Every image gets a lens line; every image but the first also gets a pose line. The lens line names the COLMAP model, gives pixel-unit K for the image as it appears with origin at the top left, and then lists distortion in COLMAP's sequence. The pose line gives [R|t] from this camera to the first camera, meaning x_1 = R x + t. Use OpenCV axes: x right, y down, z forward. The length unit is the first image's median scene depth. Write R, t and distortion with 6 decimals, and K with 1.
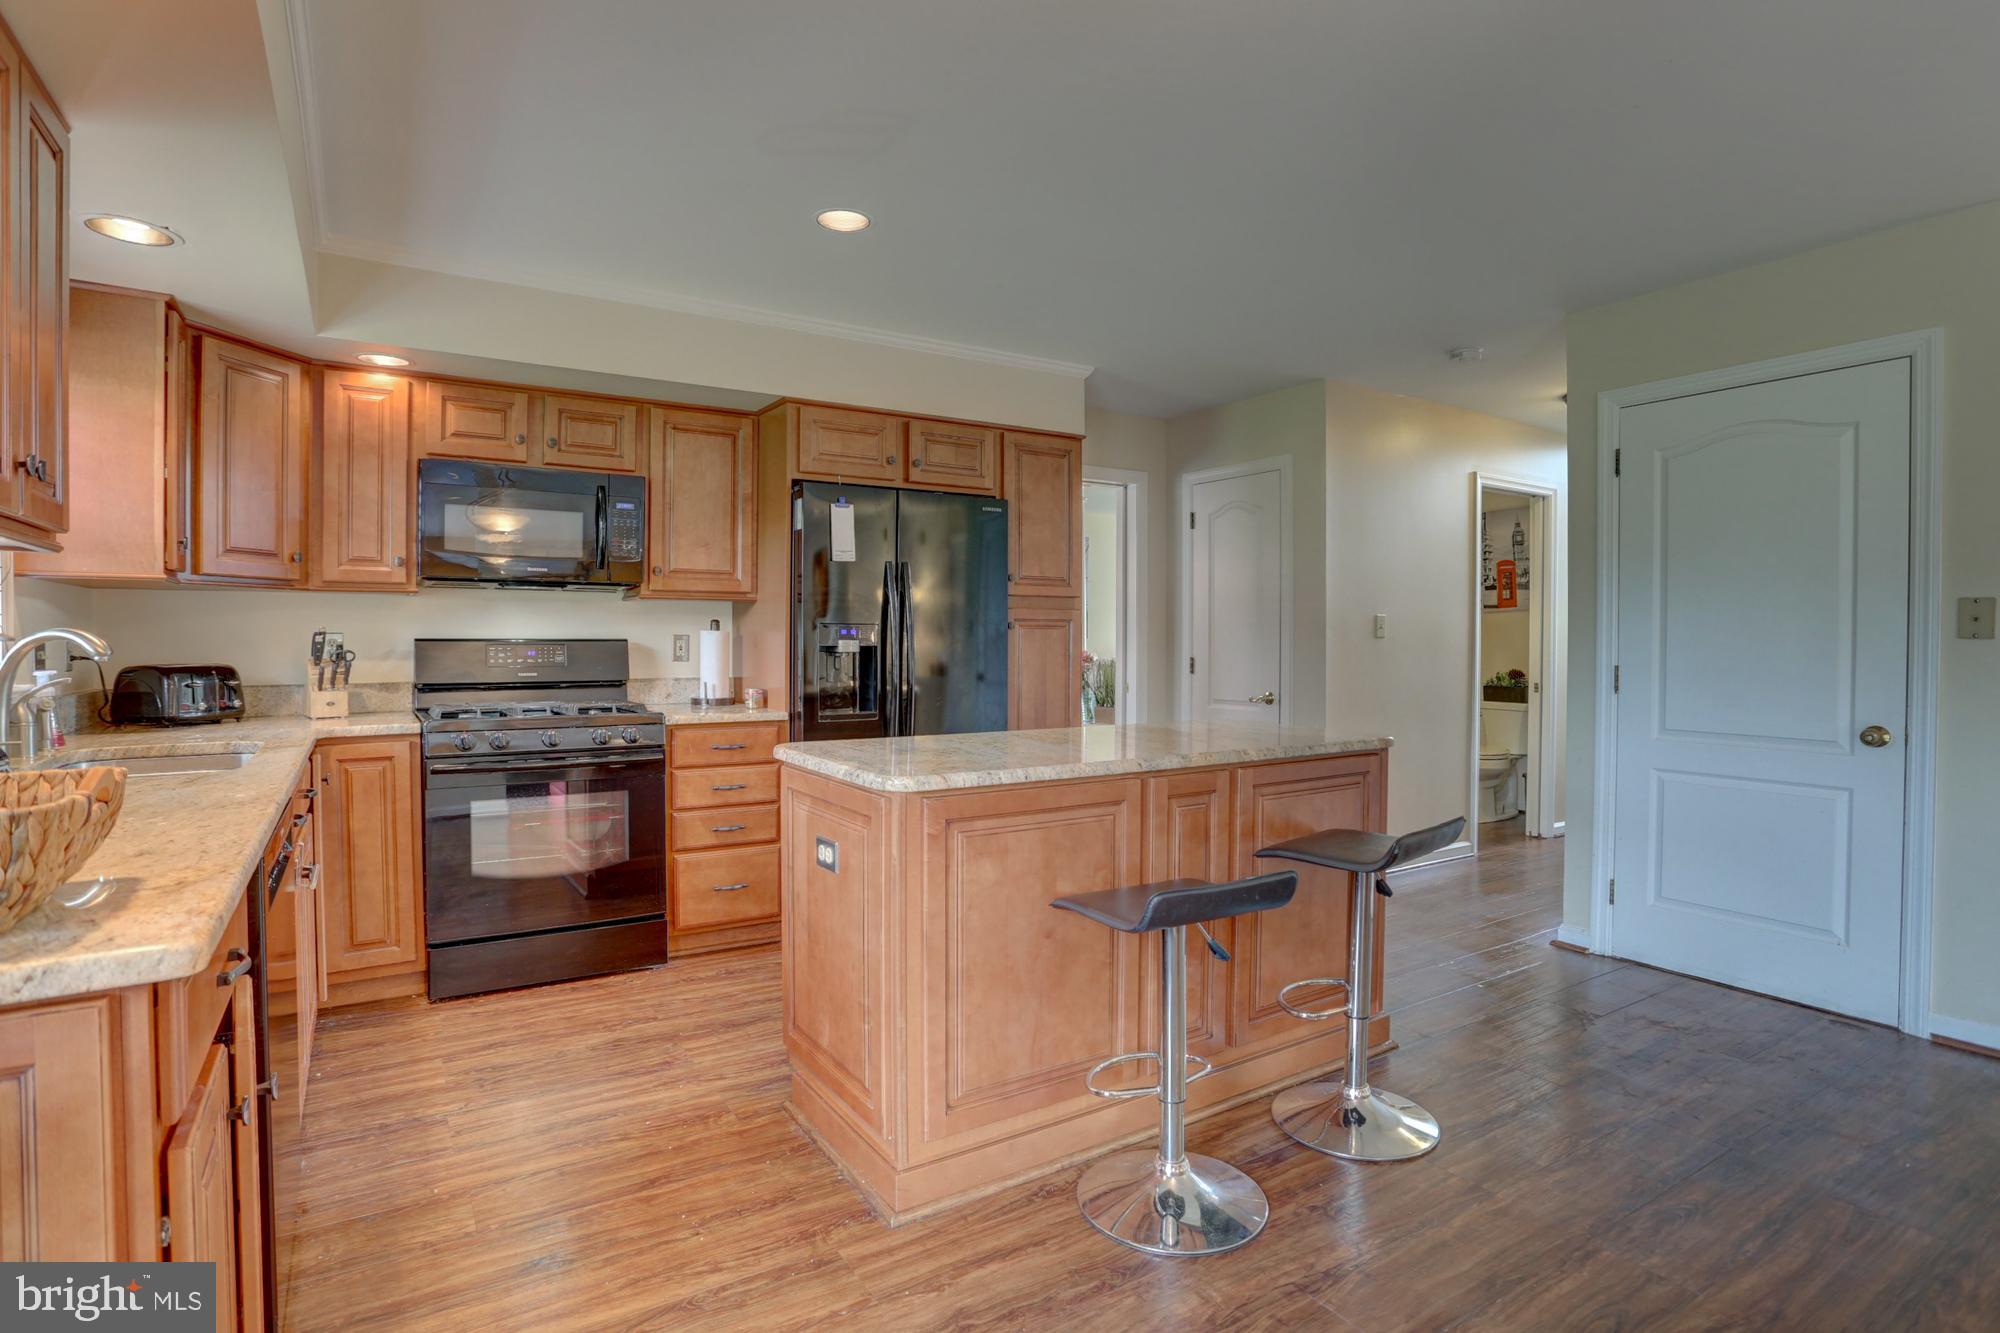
lens RADIAL K [[995.6, 0, 985.0], [0, 995.6, 657.6], [0, 0, 1]] dist [-0.087134, 0.049254]
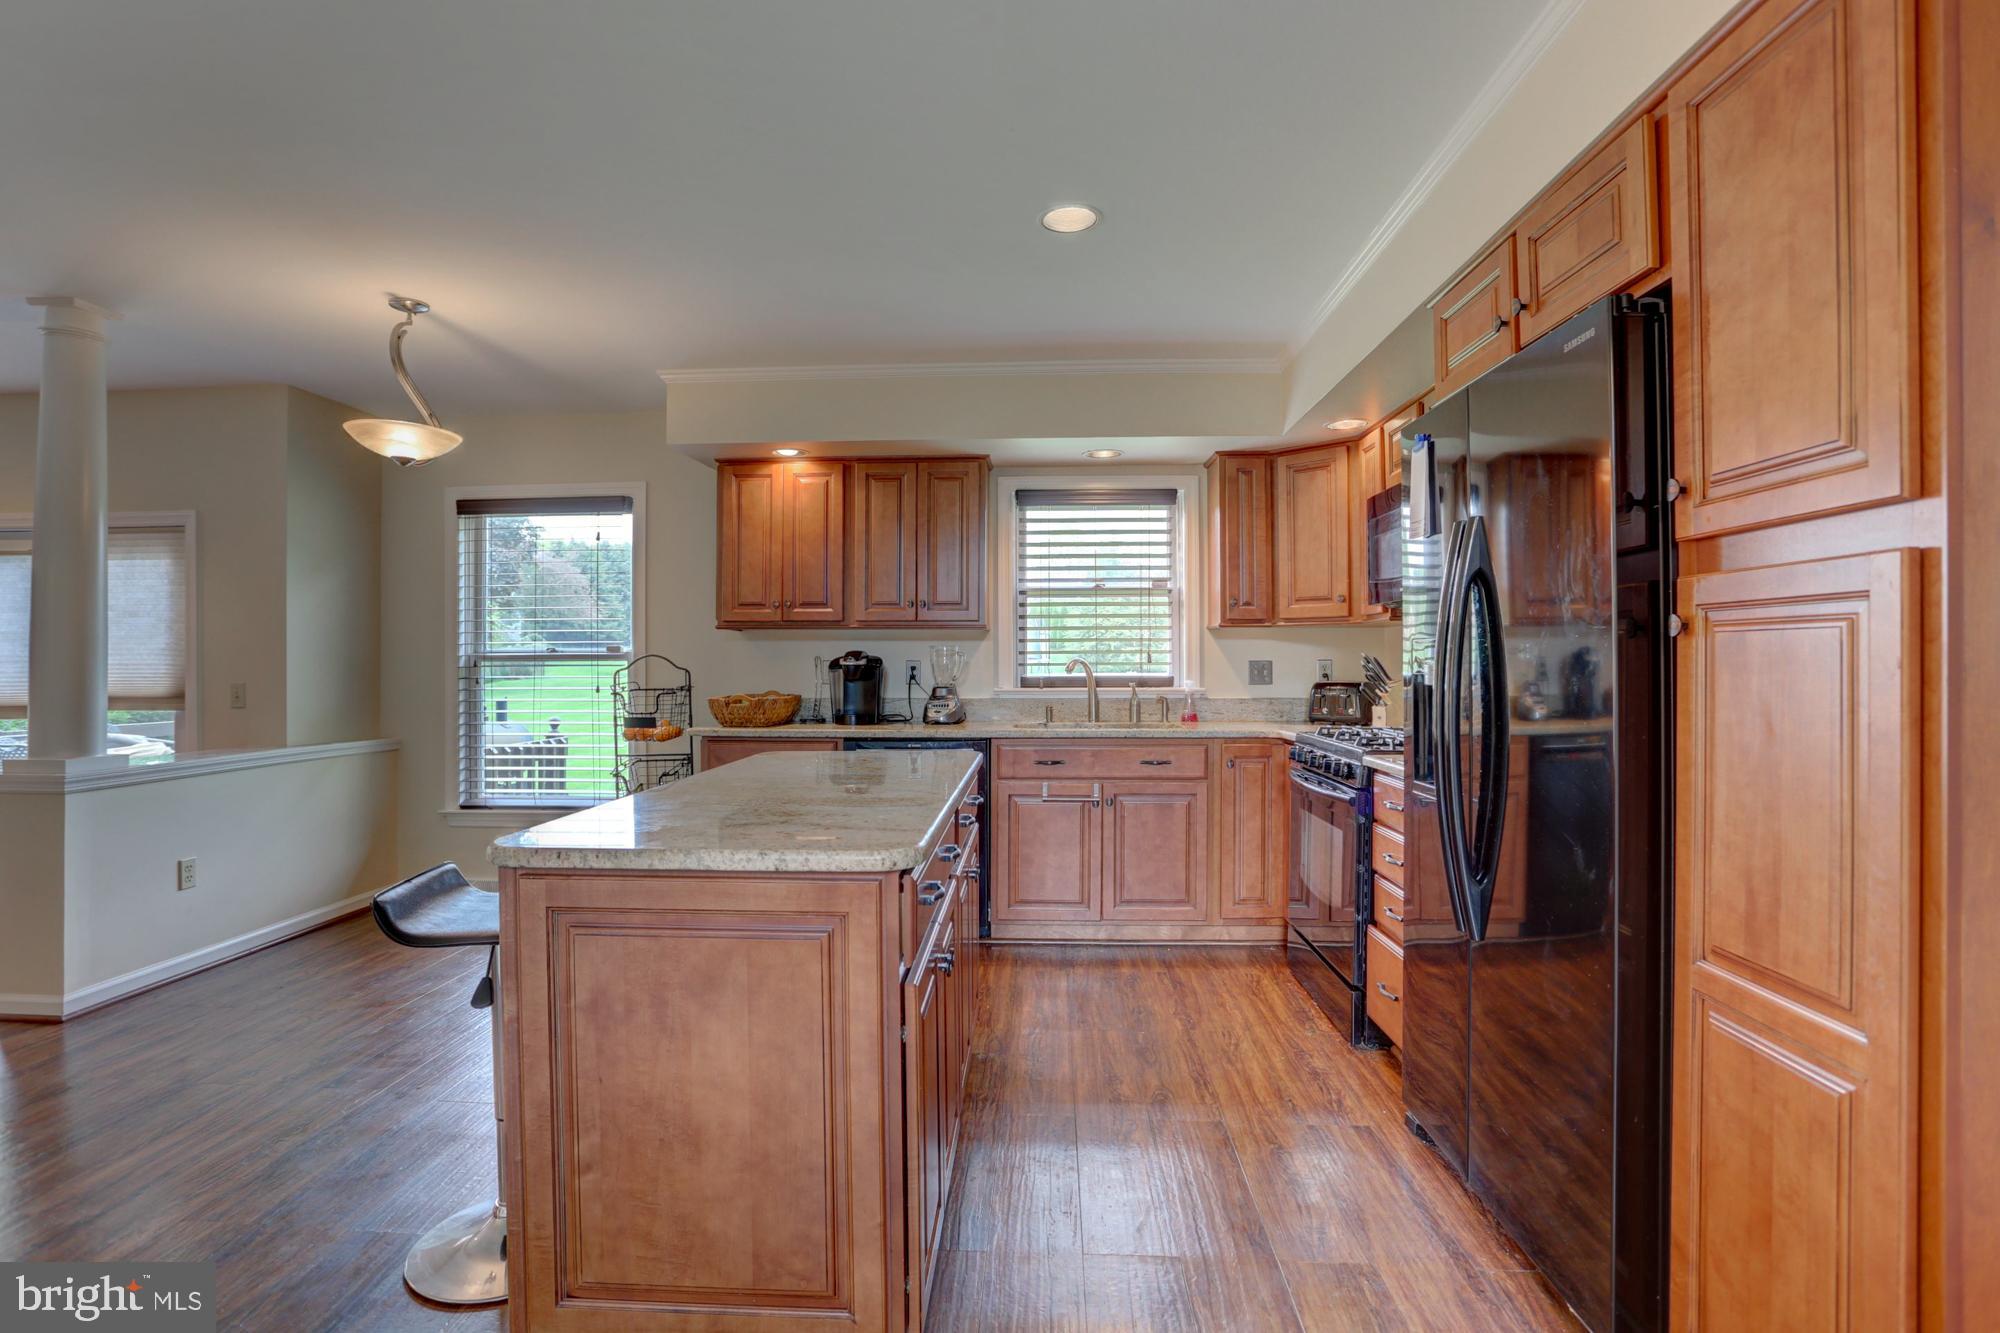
lens RADIAL K [[995.6, 0, 985.0], [0, 995.6, 657.6], [0, 0, 1]] dist [-0.087134, 0.049254]
pose [[-0.585857, -0.003890, -0.810405, 0.615084], [-0.015256, 0.999864, 0.006230, -0.027733], [0.810271, 0.016014, -0.585837, 1.375506]]
